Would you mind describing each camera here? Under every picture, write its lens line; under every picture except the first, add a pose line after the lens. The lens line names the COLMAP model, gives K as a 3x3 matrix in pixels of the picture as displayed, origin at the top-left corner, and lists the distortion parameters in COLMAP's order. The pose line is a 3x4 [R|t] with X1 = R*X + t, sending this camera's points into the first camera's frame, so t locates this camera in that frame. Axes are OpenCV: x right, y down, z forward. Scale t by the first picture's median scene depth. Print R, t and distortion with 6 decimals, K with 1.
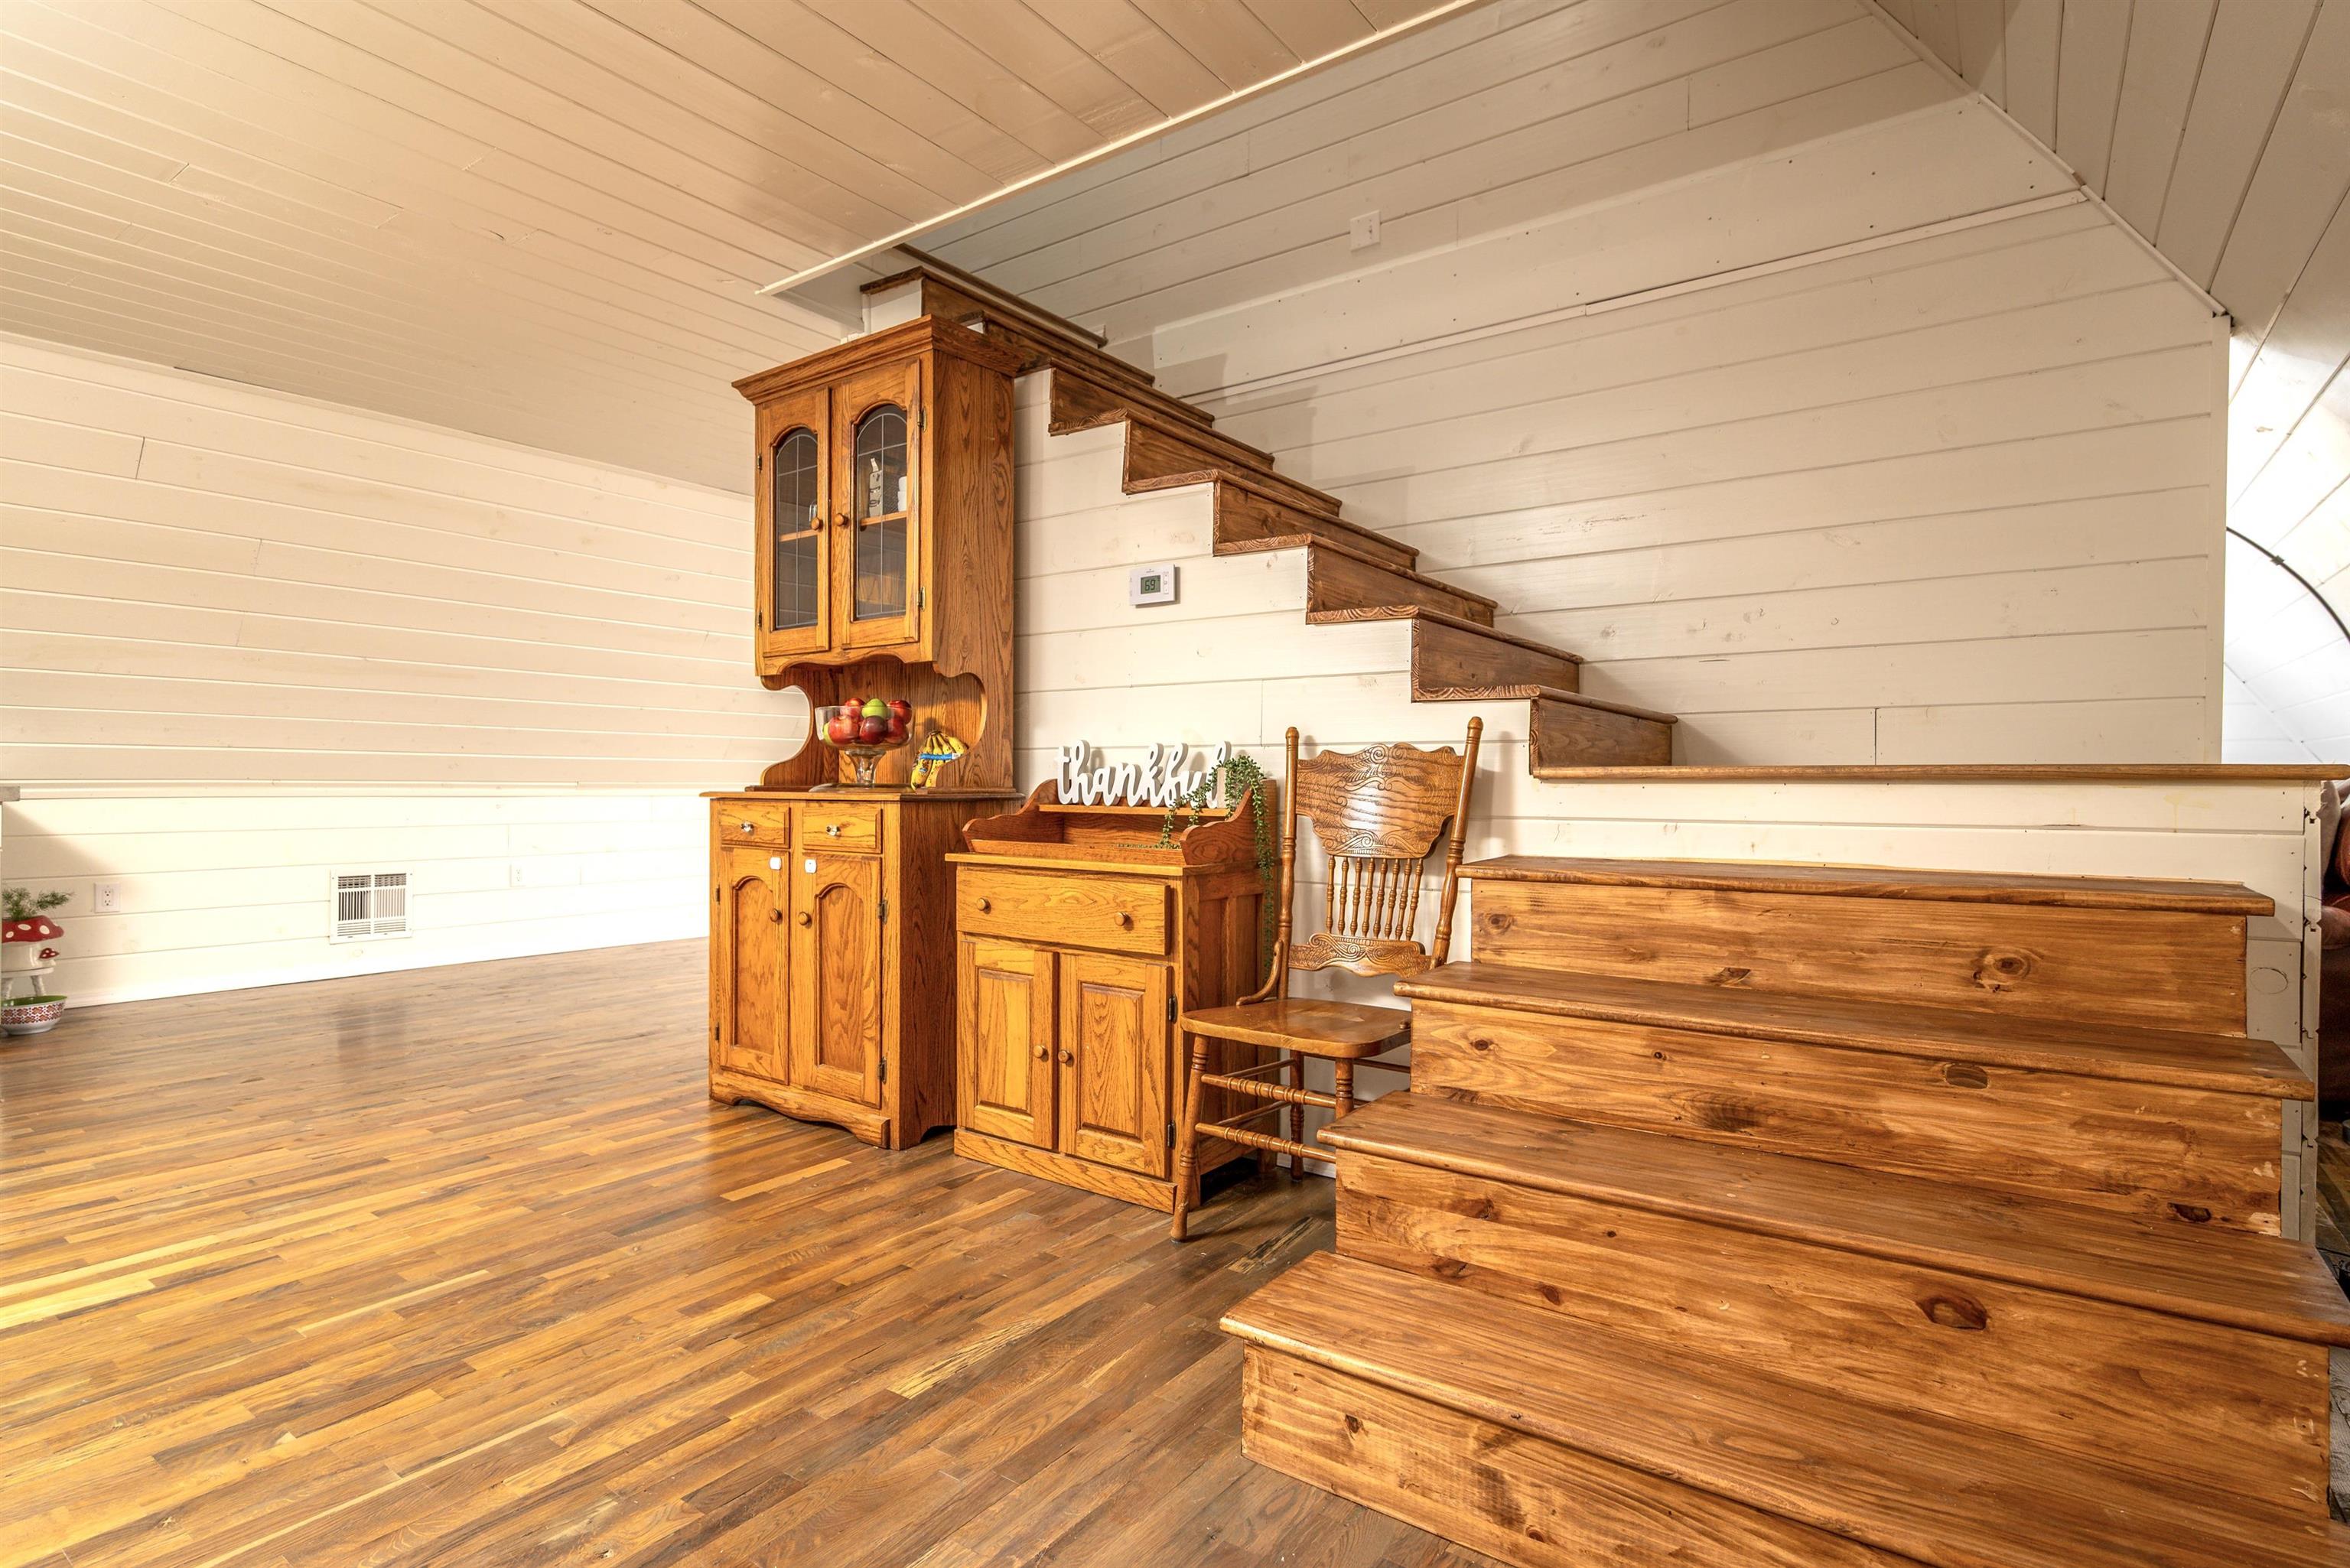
lens RADIAL K [[1167.5, 0, 1180.6], [0, 1167.5, 790.8], [0, 0, 1]] dist [-0.001242, -0.000078]
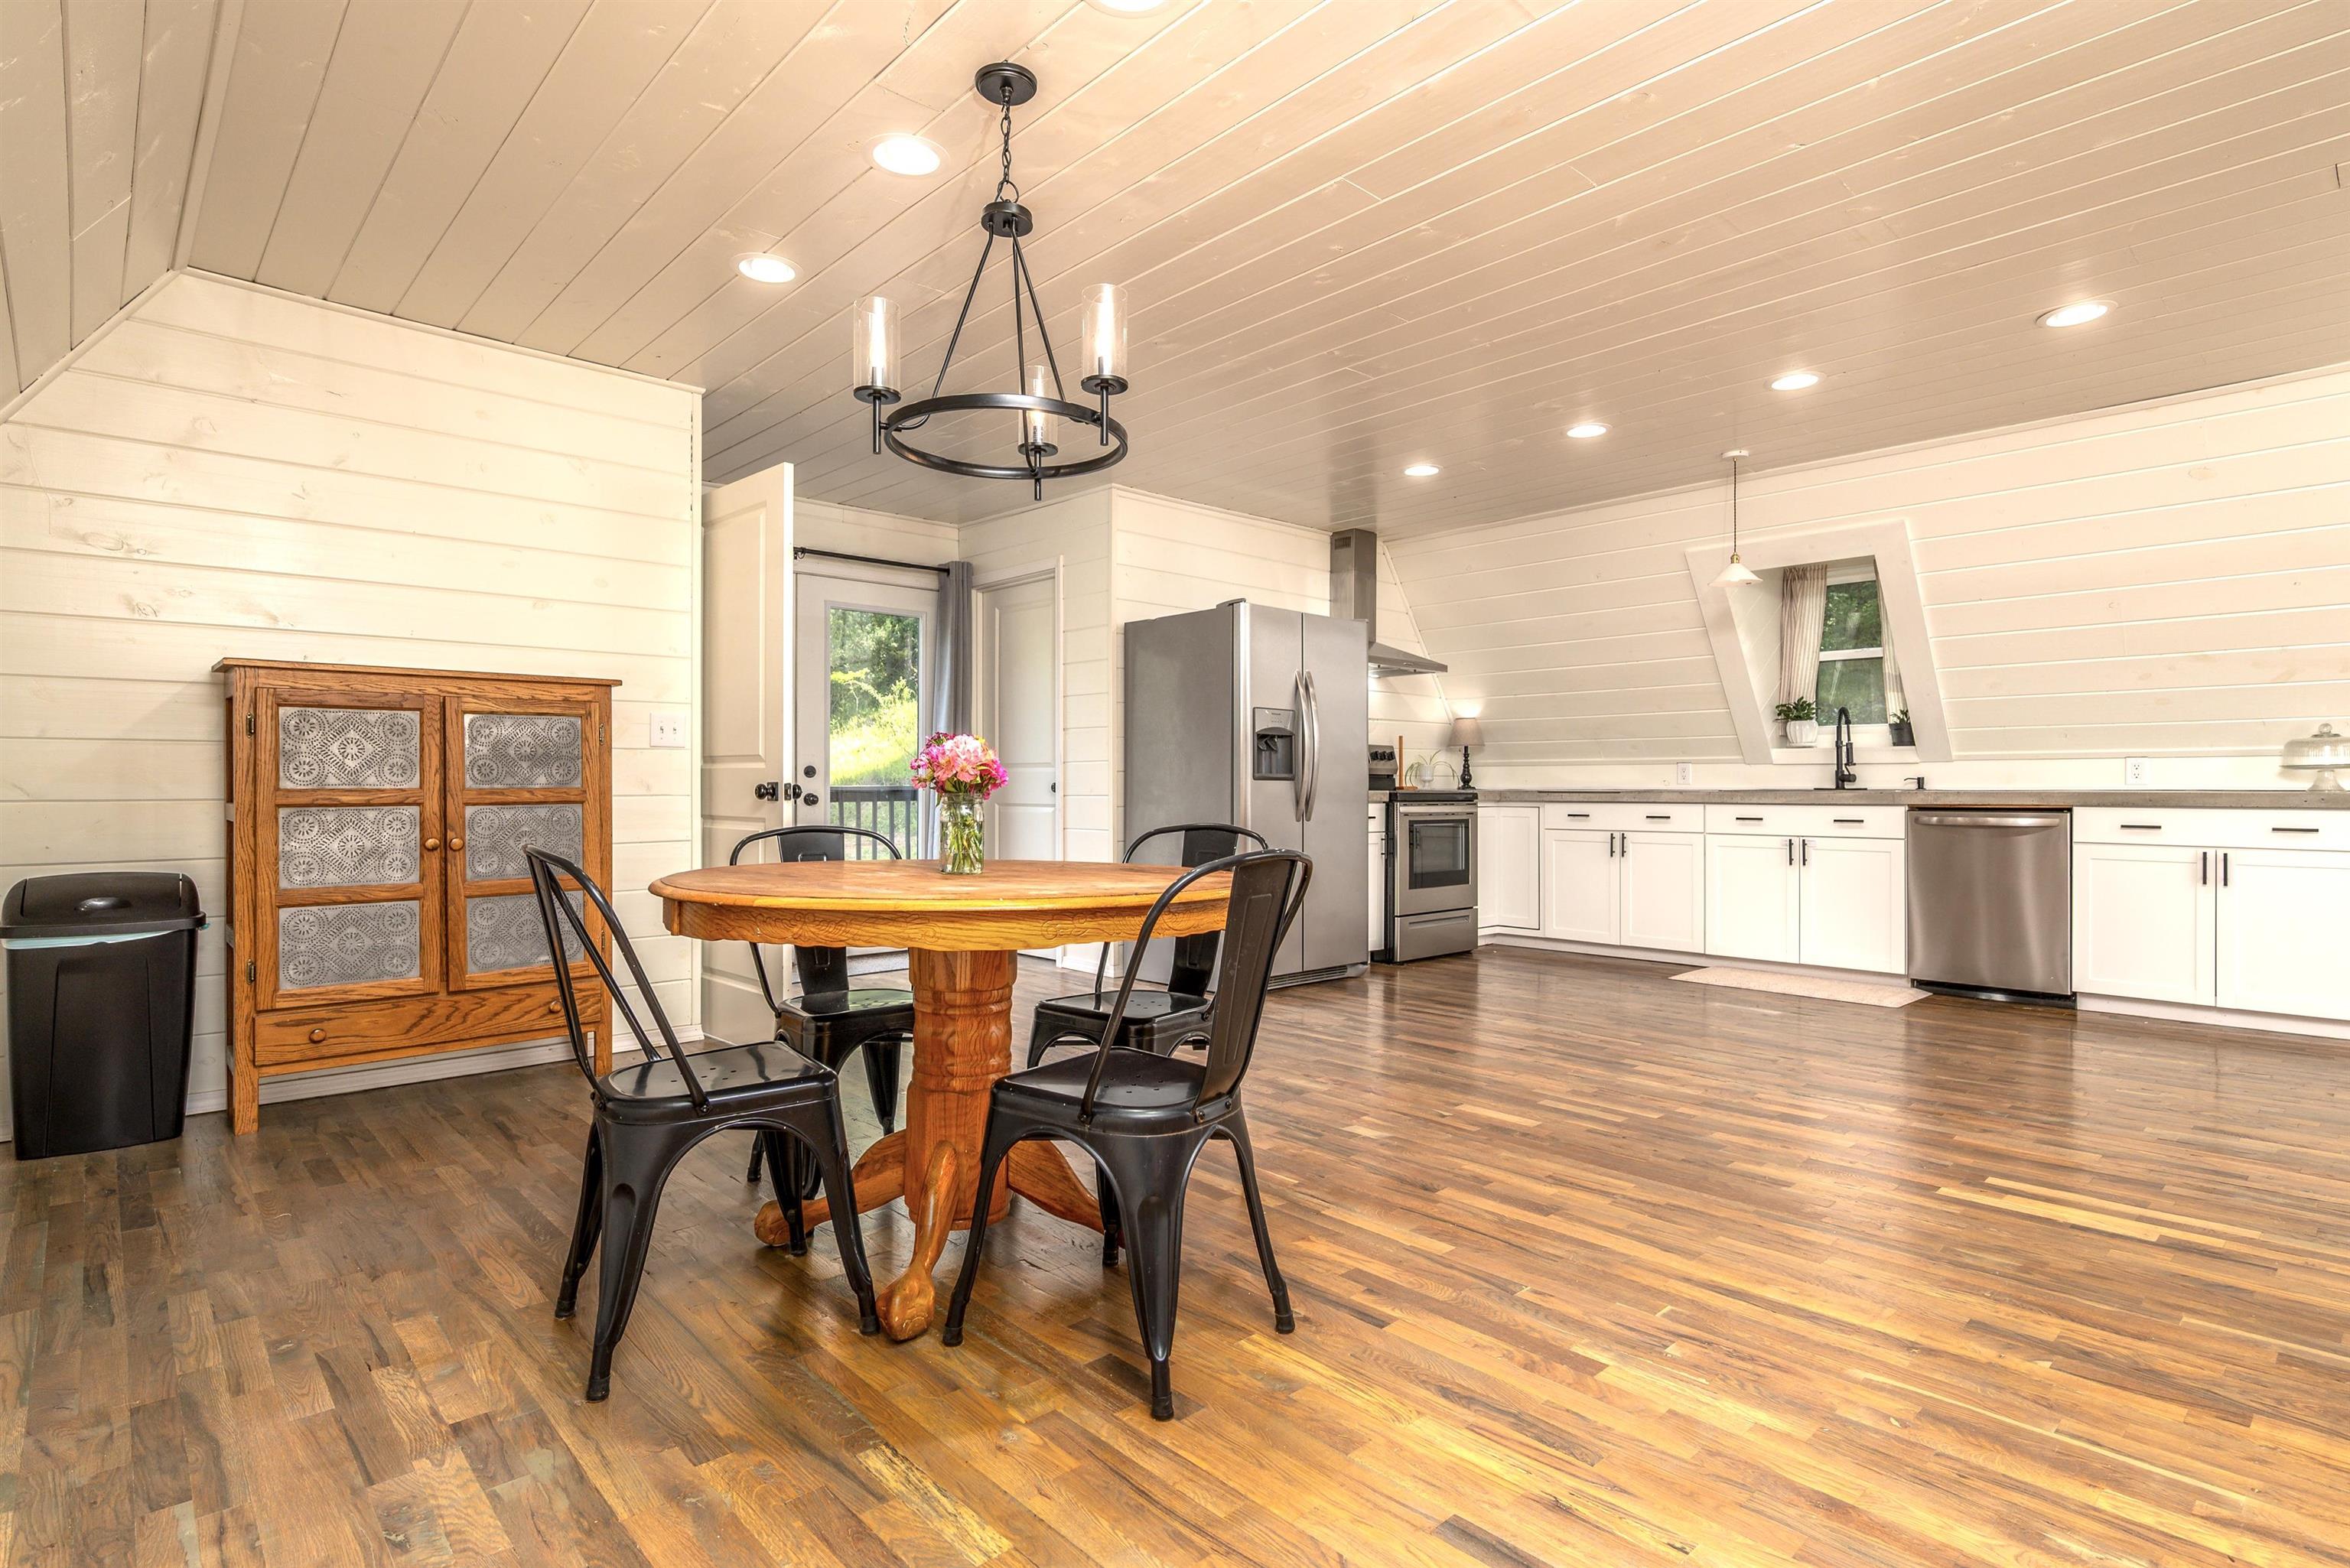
lens RADIAL K [[1167.5, 0, 1180.2], [0, 1167.5, 788.0], [0, 0, 1]] dist [-0.001242, -0.000078]
pose [[-0.204024, -0.003929, -0.978958, 0.402478], [-0.006635, 0.999975, -0.002630, 0.000993], [0.978943, 0.005959, -0.204044, 0.308724]]
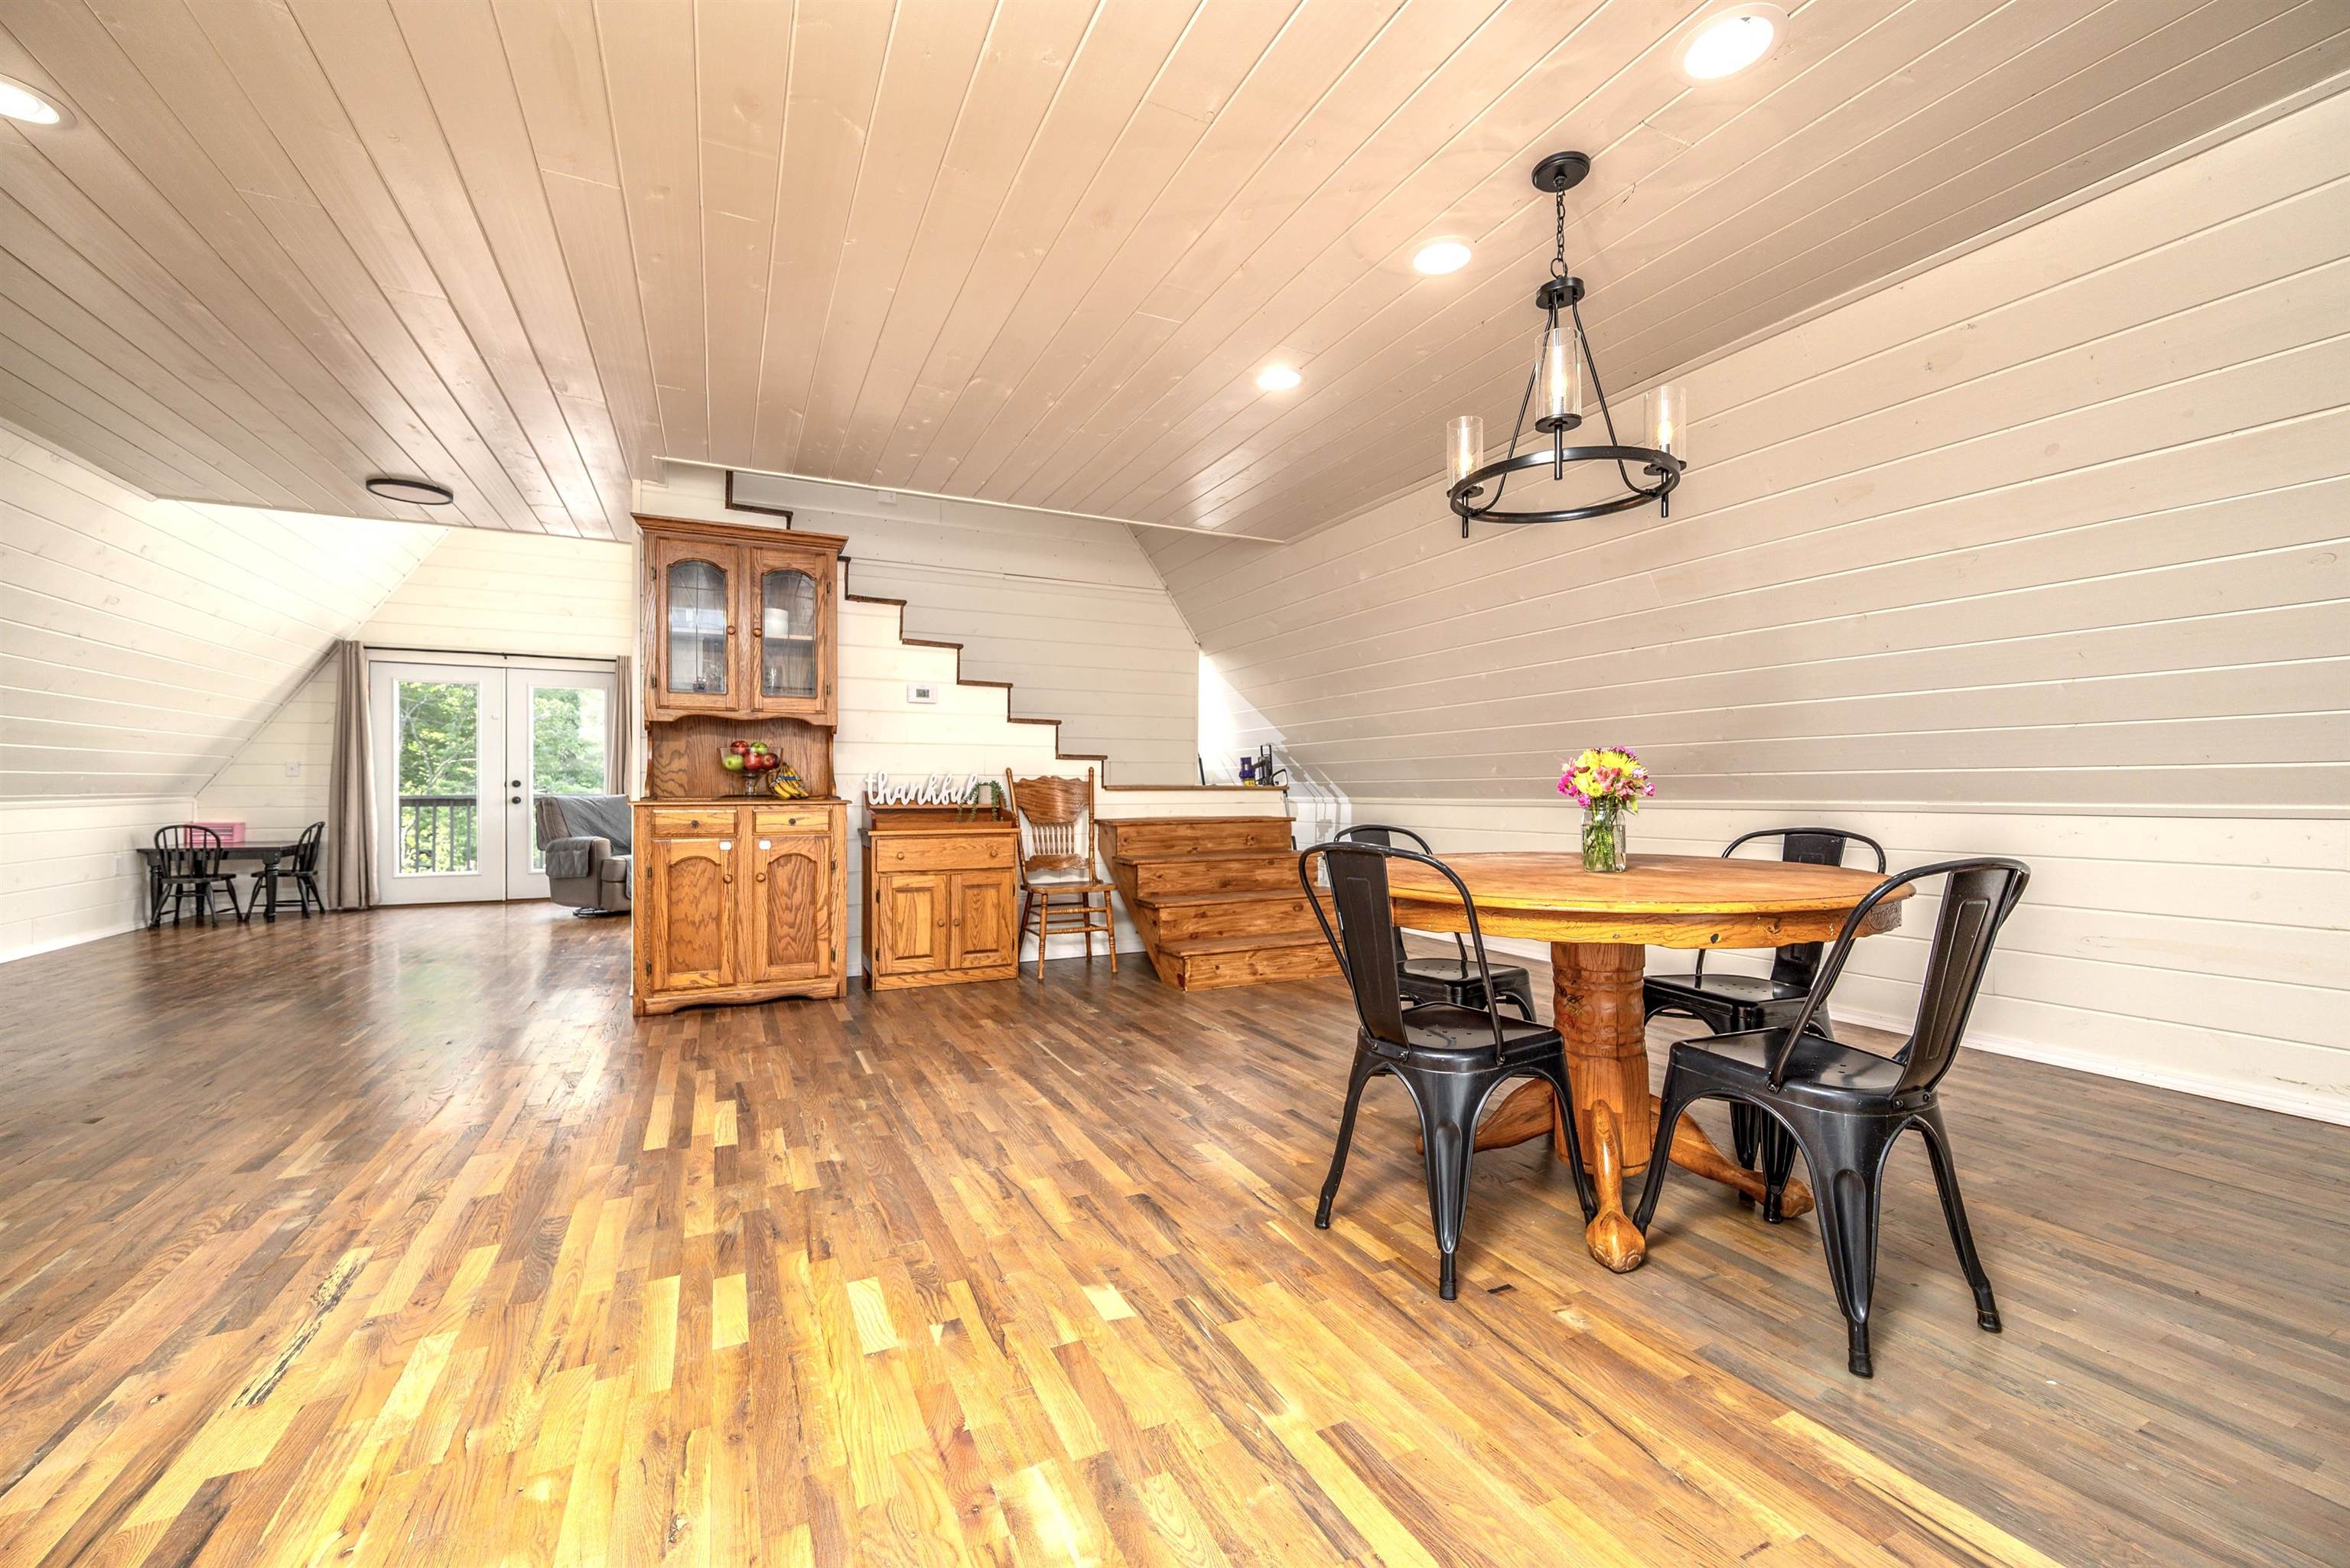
lens RADIAL K [[923.6, 0, 1179.4], [0, 923.6, 783.2], [0, 0, 1]] dist [0.000284, -0.000104]
pose [[0.473164, 0.001665, 0.880973, -1.728939], [0.010460, 0.999917, -0.007508, -0.009923], [-0.880912, 0.012768, 0.473107, -0.188706]]
